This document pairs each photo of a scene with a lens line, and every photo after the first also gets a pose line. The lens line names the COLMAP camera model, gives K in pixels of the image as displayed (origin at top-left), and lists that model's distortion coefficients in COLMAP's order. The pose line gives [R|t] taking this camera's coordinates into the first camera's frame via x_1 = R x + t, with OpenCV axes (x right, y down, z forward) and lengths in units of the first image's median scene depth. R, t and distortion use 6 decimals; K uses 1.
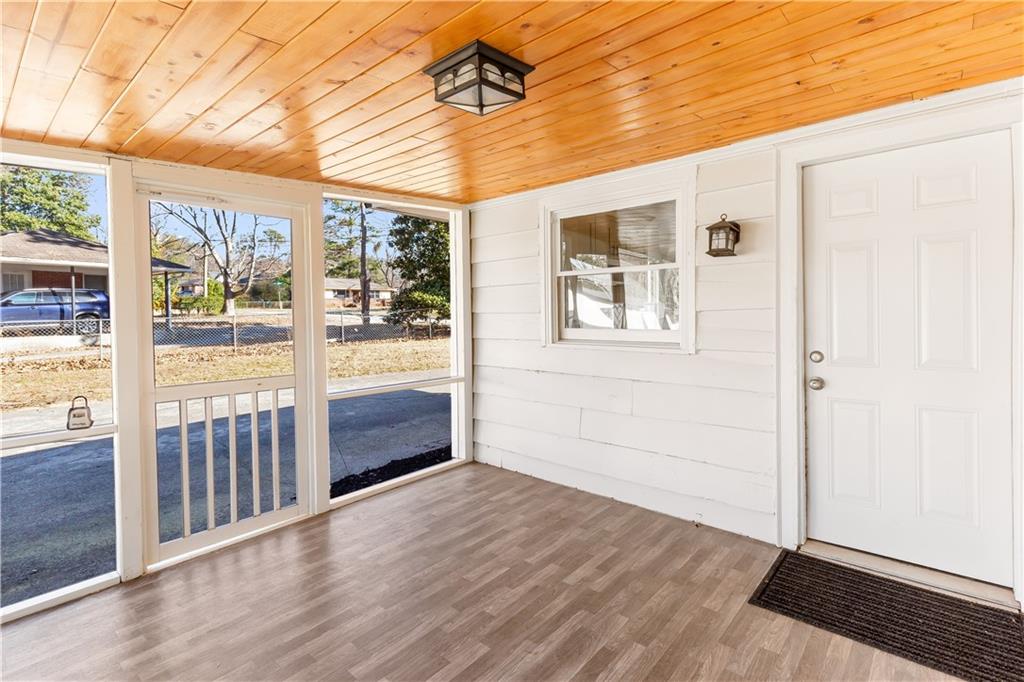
lens RADIAL K [[466.1, 0, 514.6], [0, 466.1, 330.1], [0, 0, 1]] dist [0.004142, 0.000518]
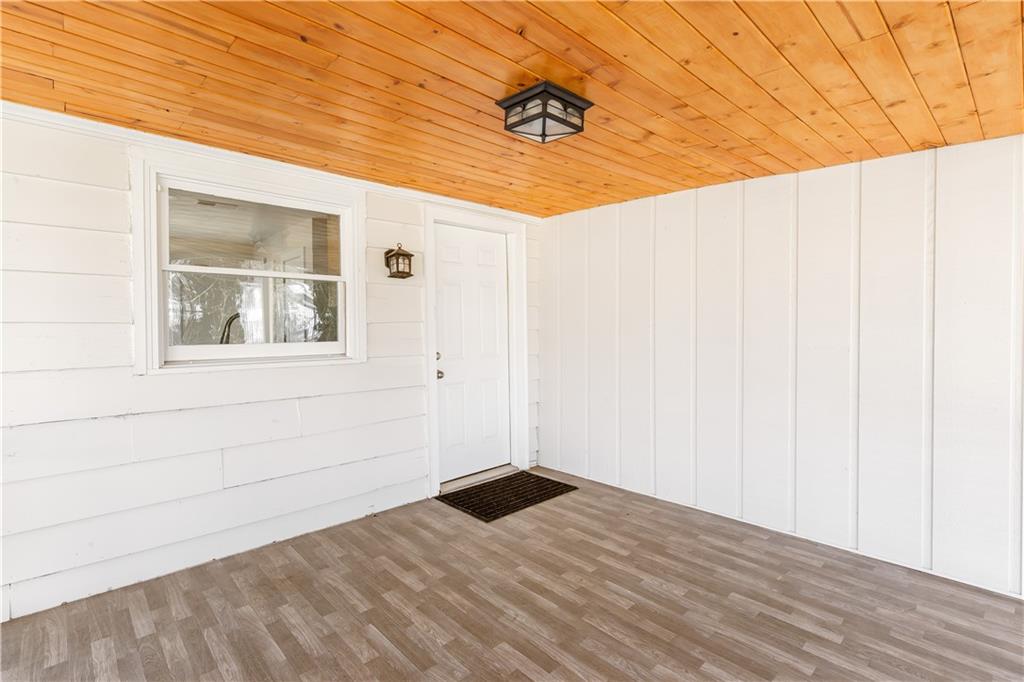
lens RADIAL K [[470.9, 0, 512.0], [0, 470.9, 341.0], [0, 0, 1]] dist [0.003660, 0.000254]
pose [[0.125313, -0.015606, 0.991995, -0.773615], [0.043600, 0.998997, 0.010208, 0.006476], [-0.991159, 0.041972, 0.125868, 0.594649]]
